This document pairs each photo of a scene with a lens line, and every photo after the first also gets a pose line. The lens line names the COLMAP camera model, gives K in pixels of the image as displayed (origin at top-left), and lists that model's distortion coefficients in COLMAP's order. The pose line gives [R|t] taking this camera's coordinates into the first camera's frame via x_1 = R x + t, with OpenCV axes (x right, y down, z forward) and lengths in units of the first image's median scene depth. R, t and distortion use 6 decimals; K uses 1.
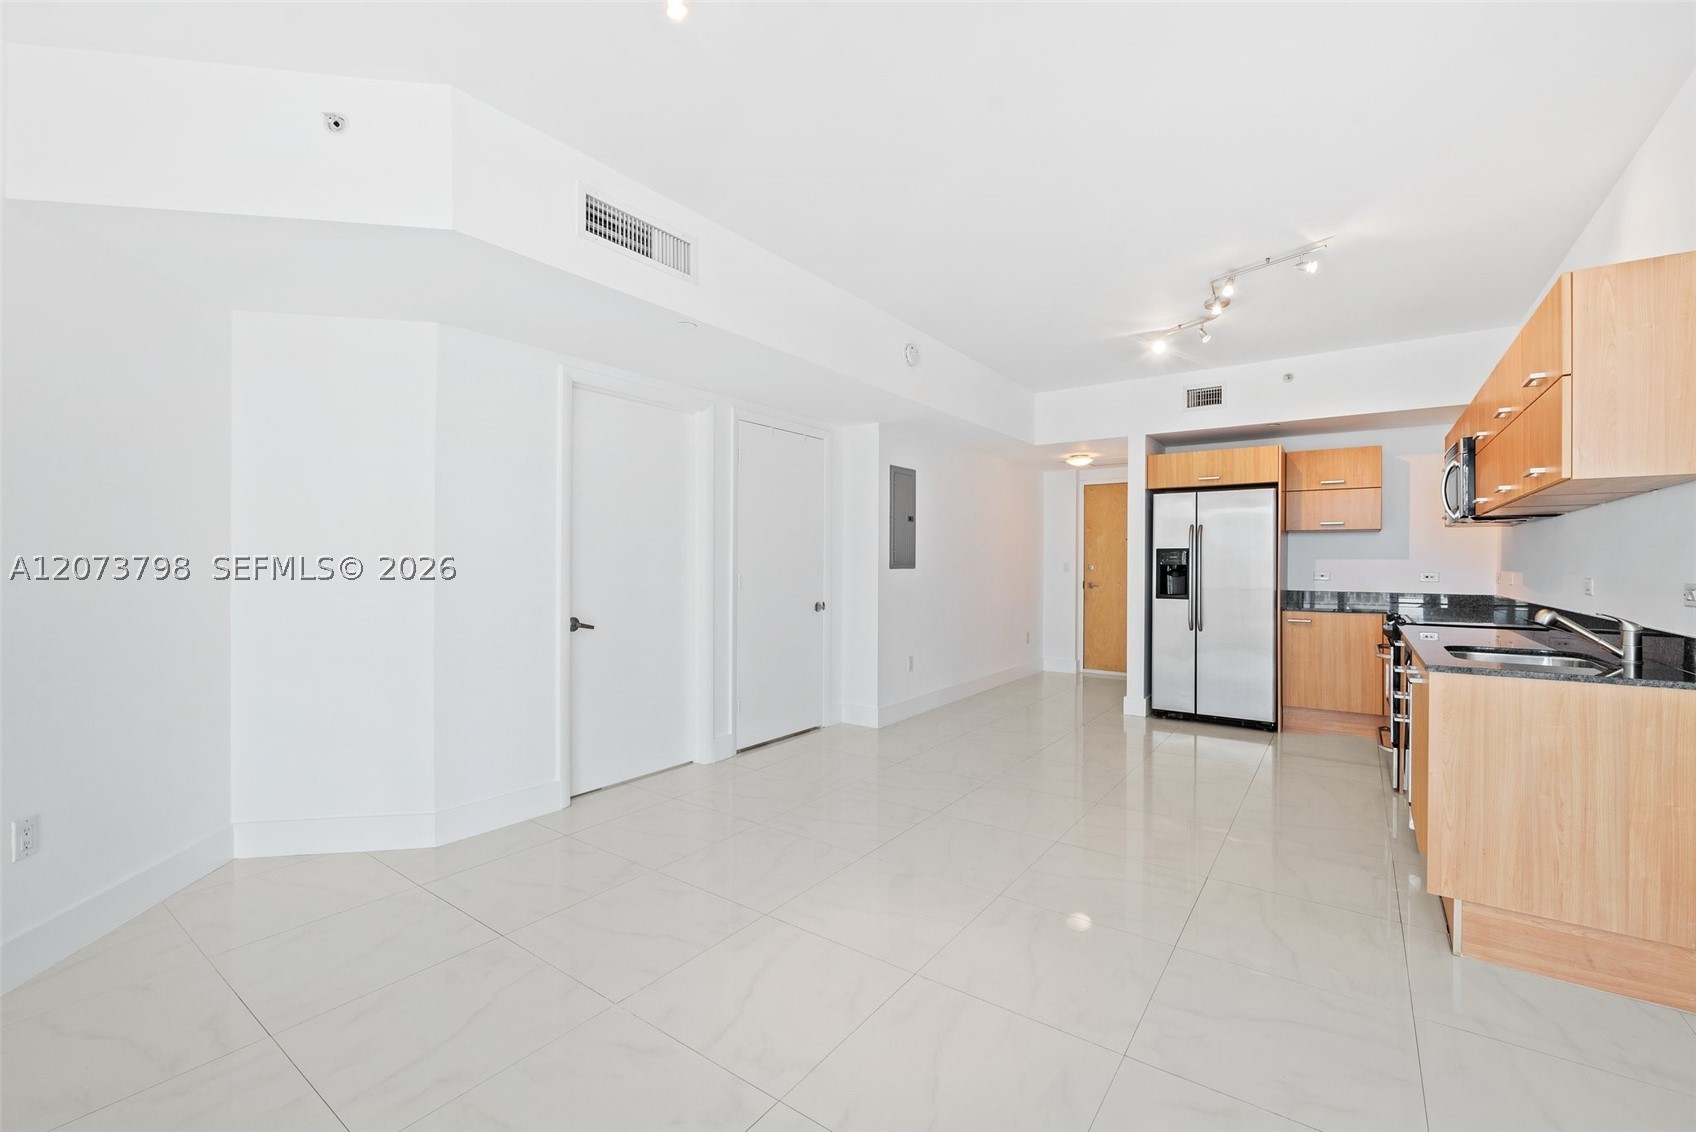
lens RADIAL K [[694.9, 0, 864.7], [0, 694.9, 562.8], [0, 0, 1]] dist [-0.003151, -0.001185]
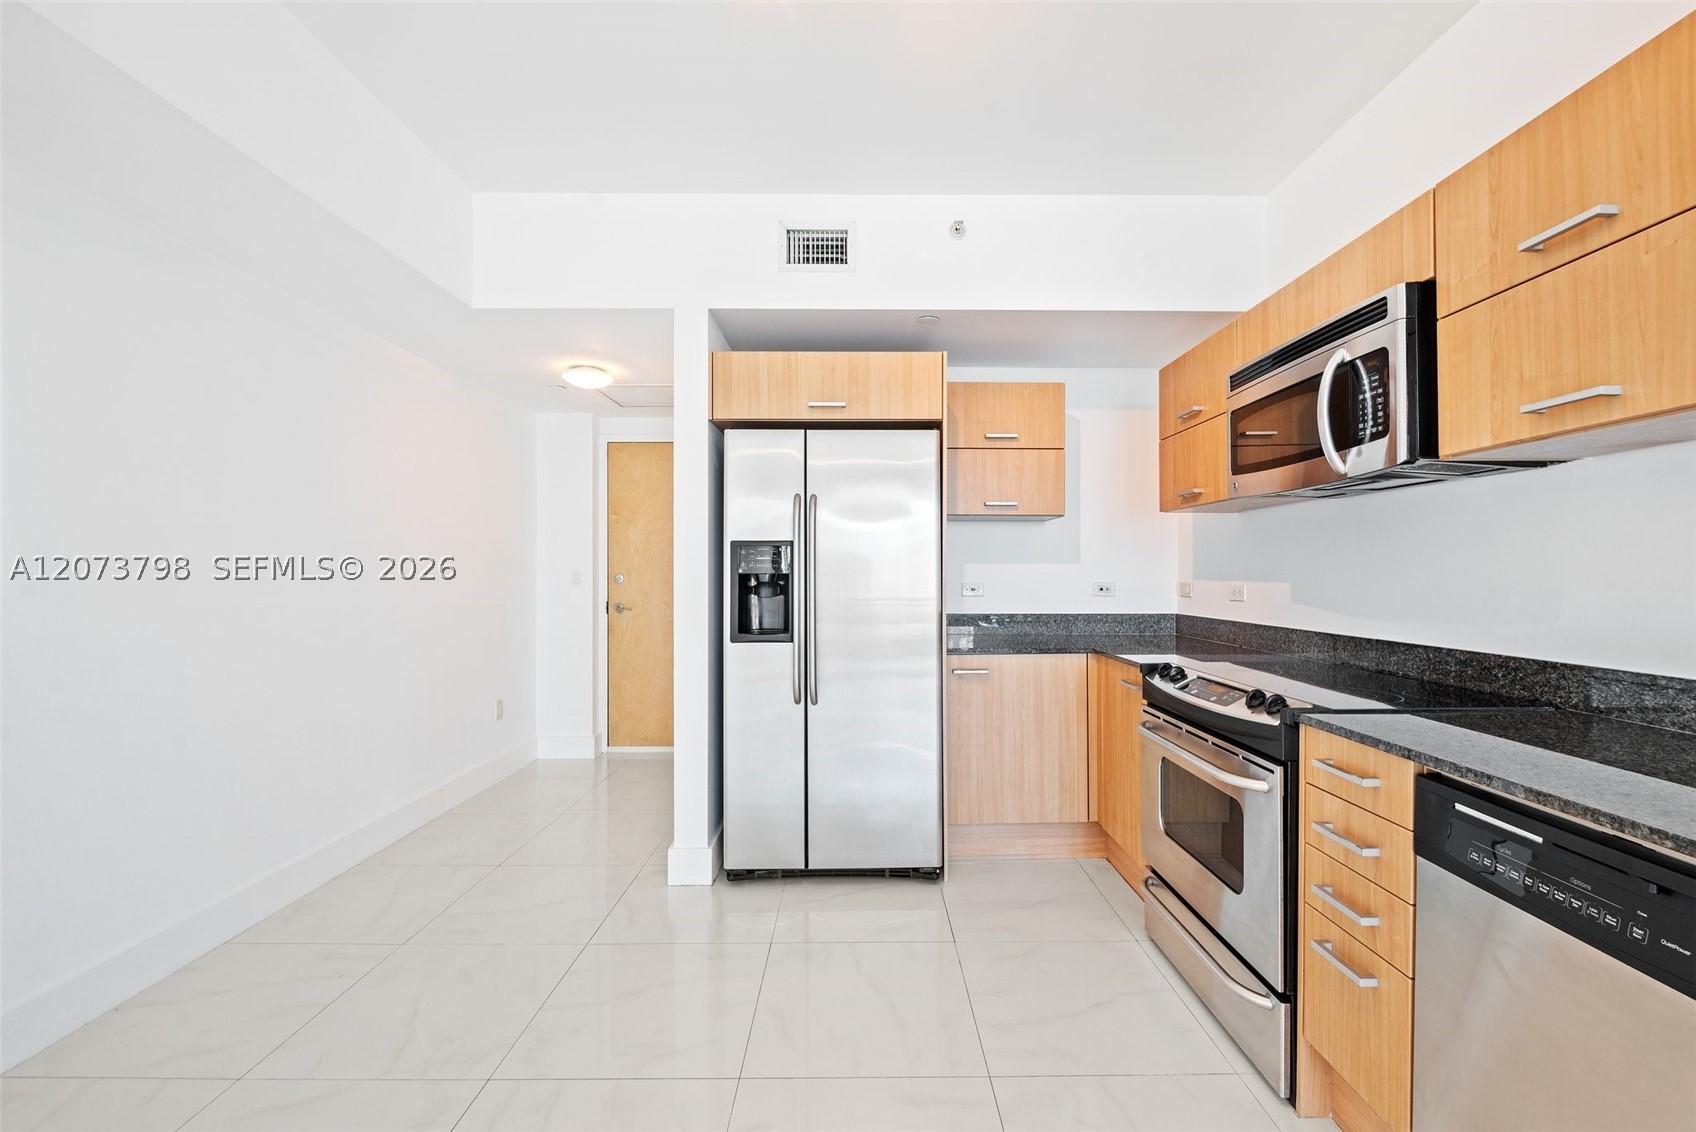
lens RADIAL K [[694.9, 0, 858.3], [0, 694.9, 570.1], [0, 0, 1]] dist [-0.003151, -0.001185]
pose [[0.819316, -0.003564, 0.573331, 0.218374], [0.004746, 0.999989, -0.000566, 0.001048], [-0.573322, 0.003185, 0.819324, 0.562059]]
